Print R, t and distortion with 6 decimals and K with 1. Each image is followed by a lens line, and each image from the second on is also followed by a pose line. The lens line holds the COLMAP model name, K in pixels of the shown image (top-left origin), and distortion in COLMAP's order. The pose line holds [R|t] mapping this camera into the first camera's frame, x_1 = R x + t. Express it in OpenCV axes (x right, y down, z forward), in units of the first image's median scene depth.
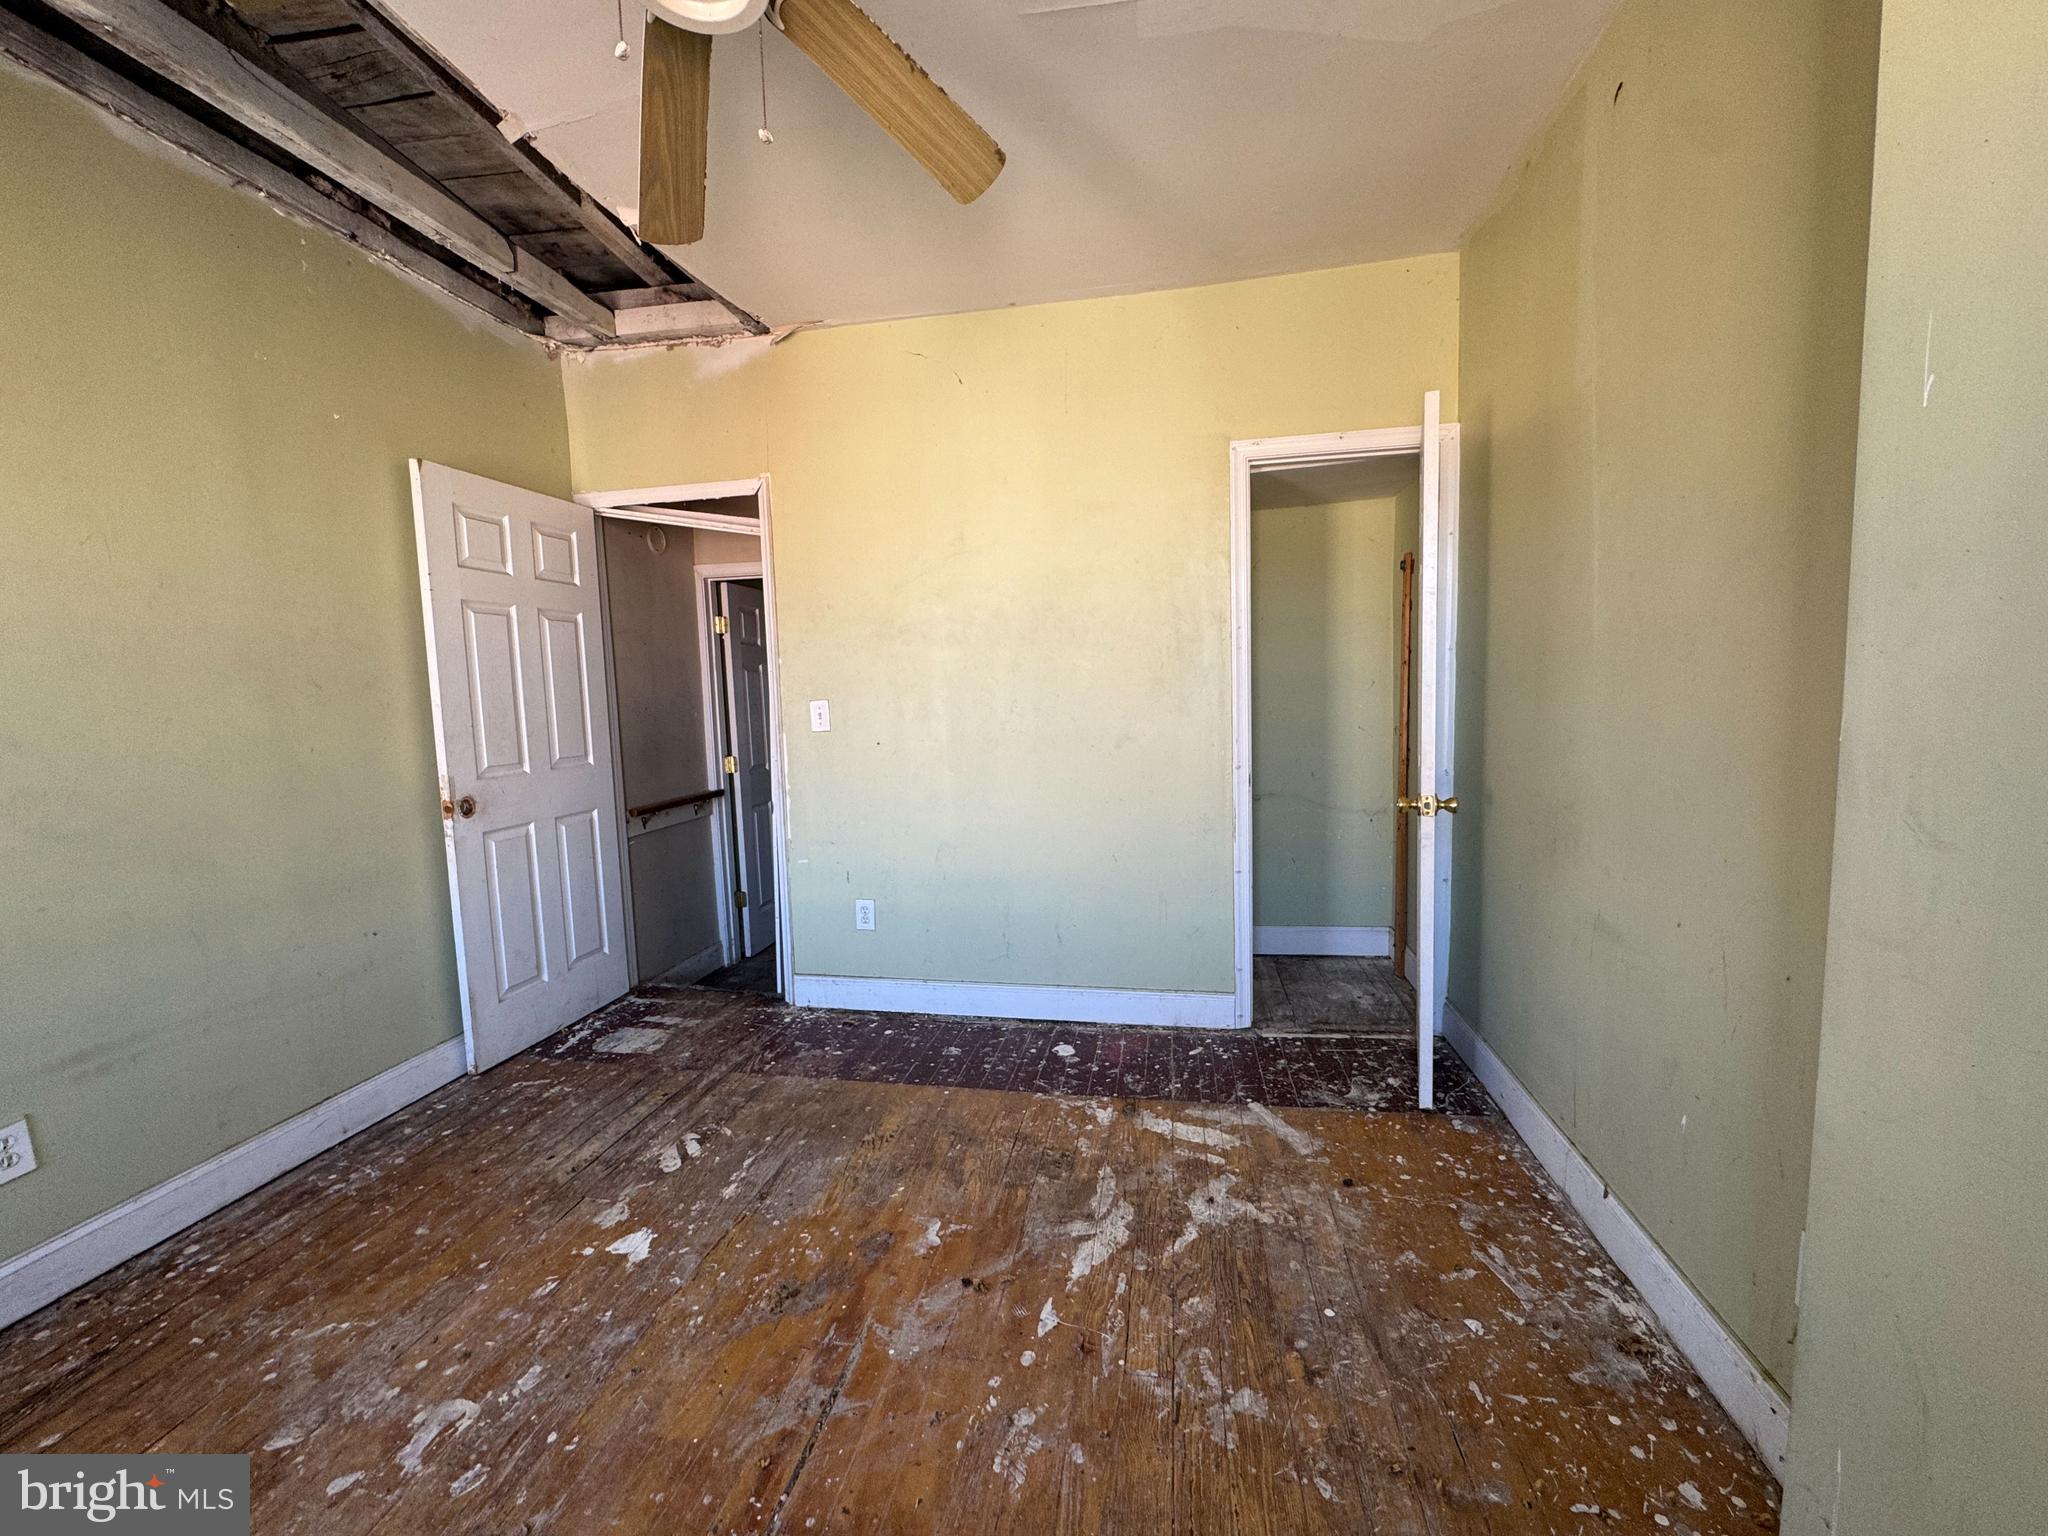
lens RADIAL K [[823.5, 0, 1024.0], [0, 823.5, 768.0], [0, 0, 1]] dist [-0.001617, -0.000424]
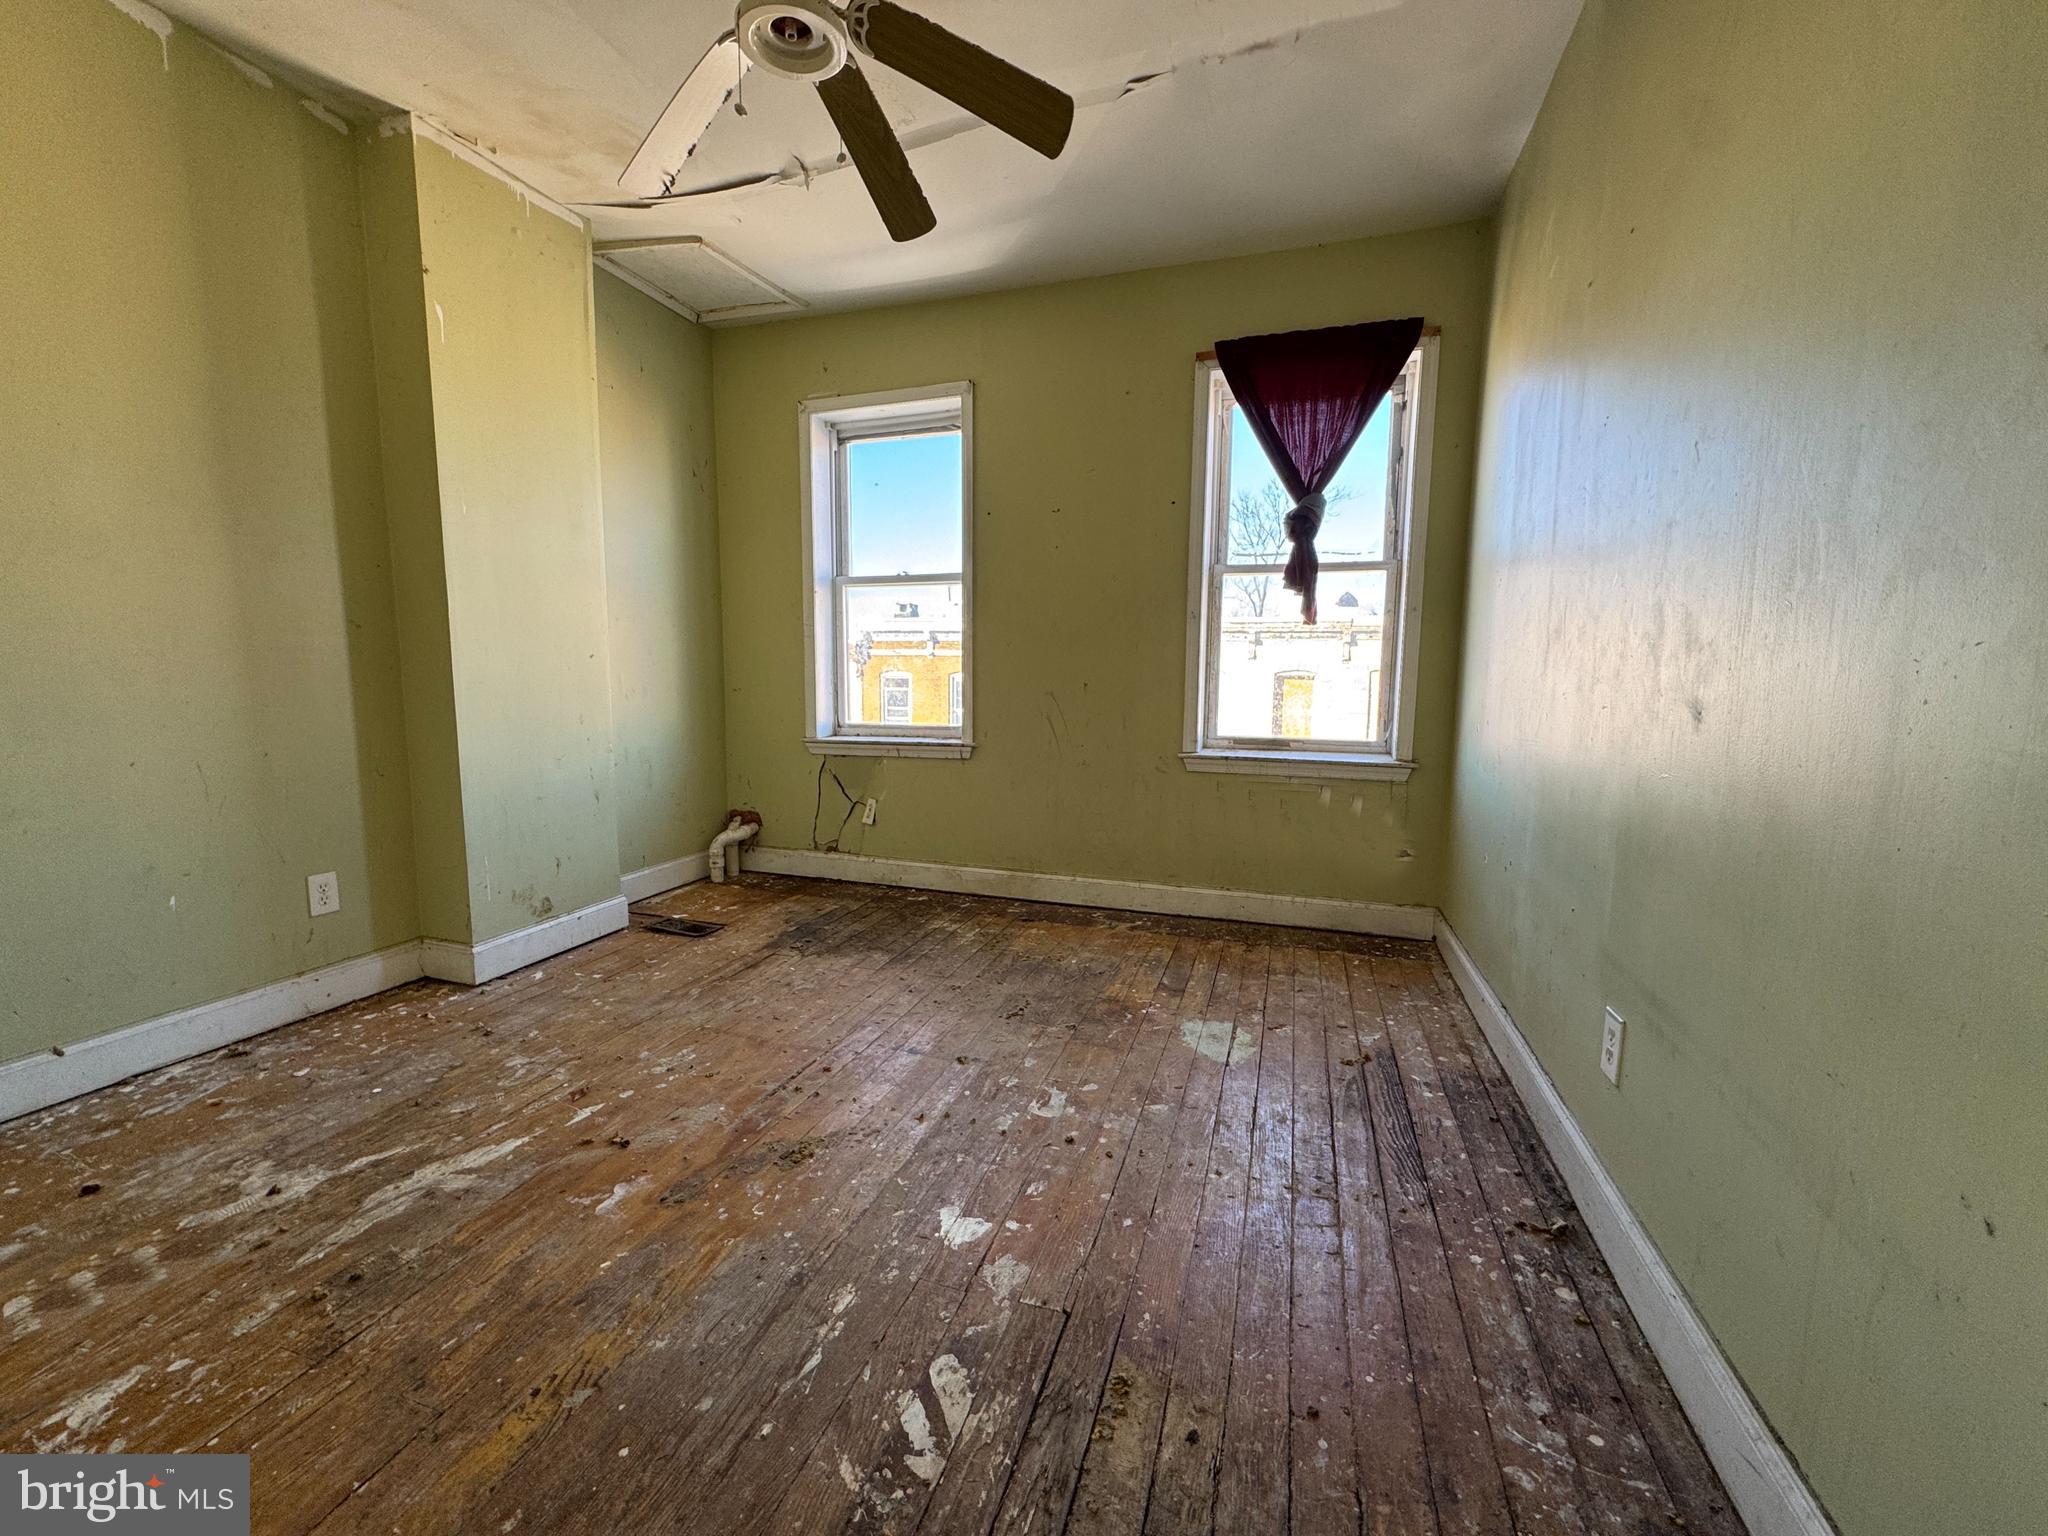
lens RADIAL K [[823.5, 0, 1024.0], [0, 823.5, 768.0], [0, 0, 1]] dist [-0.001617, -0.000424]
pose [[-0.990063, 0.000744, 0.140625, -0.646566], [0.030644, 0.977097, 0.210576, -0.030627], [-0.137248, 0.212793, -0.967410, 1.668589]]
